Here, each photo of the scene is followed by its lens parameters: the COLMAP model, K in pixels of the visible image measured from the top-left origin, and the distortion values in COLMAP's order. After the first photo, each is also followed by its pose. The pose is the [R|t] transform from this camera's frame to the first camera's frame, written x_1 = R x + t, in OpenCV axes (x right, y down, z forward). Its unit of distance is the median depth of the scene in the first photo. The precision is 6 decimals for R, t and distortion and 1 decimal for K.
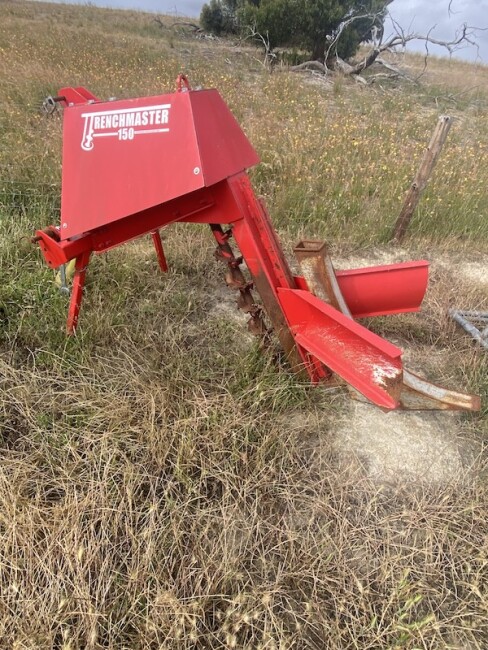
lens RADIAL K [[358.7, 0, 244.0], [0, 358.7, 325.0], [0, 0, 1]] dist [-0.002925, -0.002111]
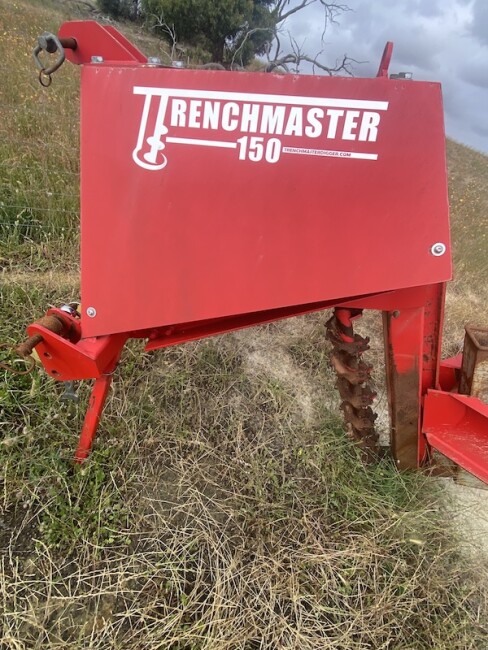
lens RADIAL K [[291.6, 0, 244.0], [0, 291.6, 325.0], [0, 0, 1]] dist [0.015159, -0.016652]
pose [[0.954504, -0.058467, 0.292412, -0.451147], [0.029051, 0.994158, 0.103949, -0.322125], [-0.296781, -0.090725, 0.950626, 0.578068]]
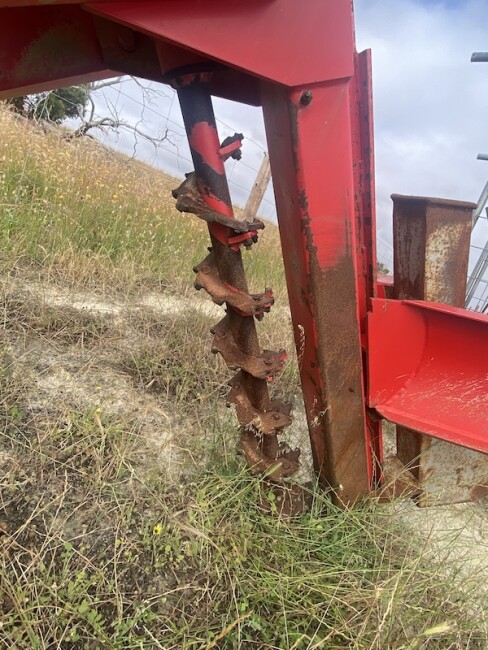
lens RADIAL K [[353.1, 0, 244.0], [0, 353.1, 325.0], [0, 0, 1]] dist [0.013334, -0.001022]
pose [[0.723538, -0.031948, 0.689545, -0.295079], [0.158850, 0.979825, -0.121284, -0.051044], [-0.671759, 0.197288, 0.714015, 0.853849]]
